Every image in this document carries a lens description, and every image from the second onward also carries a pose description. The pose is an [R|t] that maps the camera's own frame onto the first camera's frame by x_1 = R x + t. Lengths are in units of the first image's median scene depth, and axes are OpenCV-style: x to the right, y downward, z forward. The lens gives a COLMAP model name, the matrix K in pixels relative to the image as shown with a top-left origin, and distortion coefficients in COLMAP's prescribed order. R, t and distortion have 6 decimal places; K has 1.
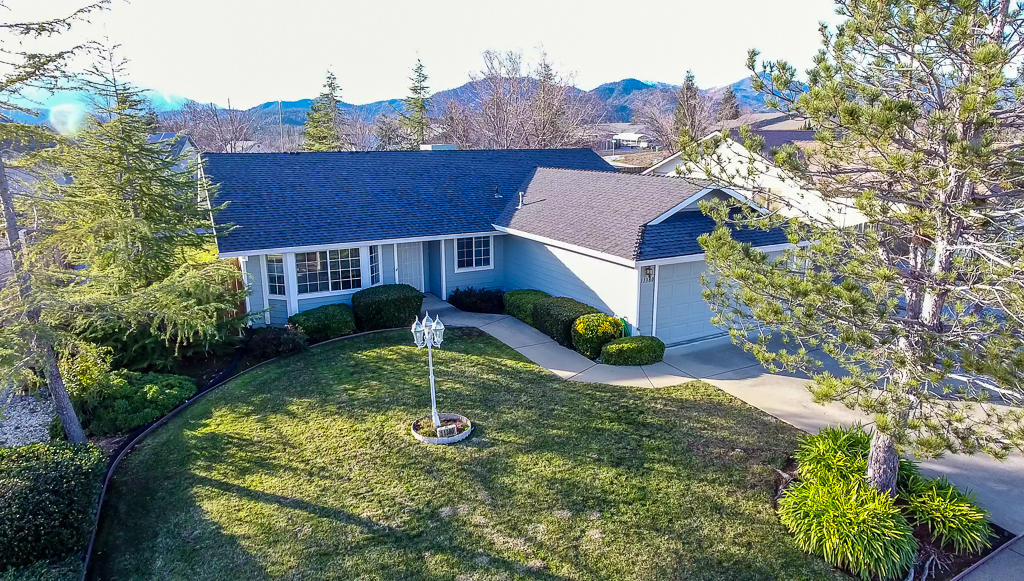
lens RADIAL K [[609.9, 0, 534.5], [0, 609.9, 288.8], [0, 0, 1]] dist [-0.027883, 0.000072]
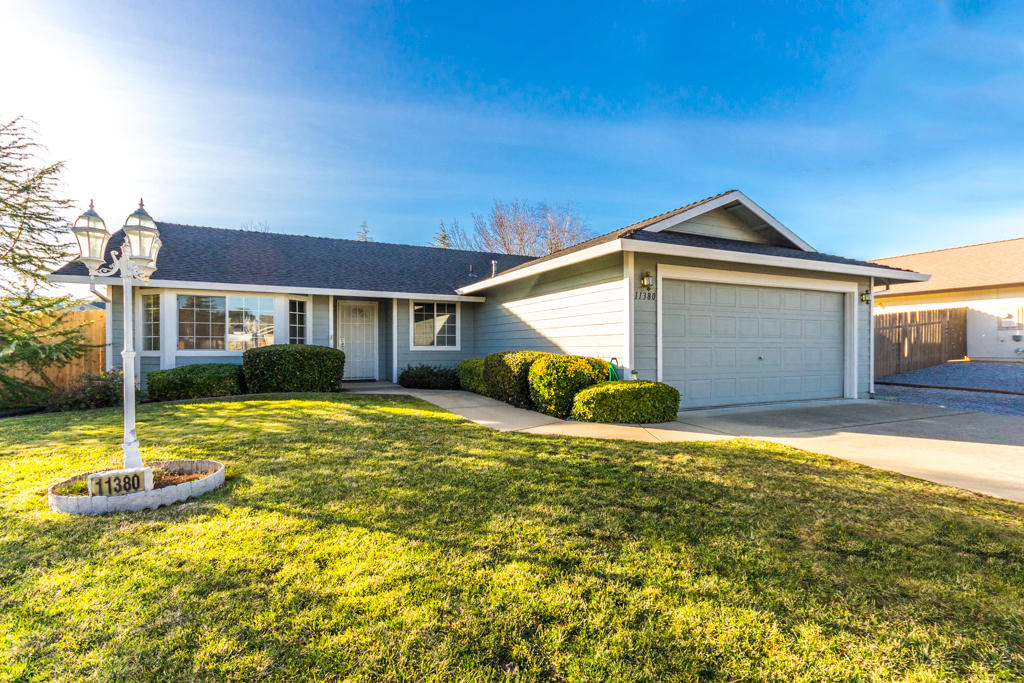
lens RADIAL K [[478.4, 0, 526.8], [0, 478.4, 340.1], [0, 0, 1]] dist [0.002734, -0.000221]
pose [[0.997193, -0.007310, -0.074511, 0.099792], [-0.011882, 0.967157, -0.253901, 0.164247], [0.073920, 0.254074, 0.964356, 0.523452]]
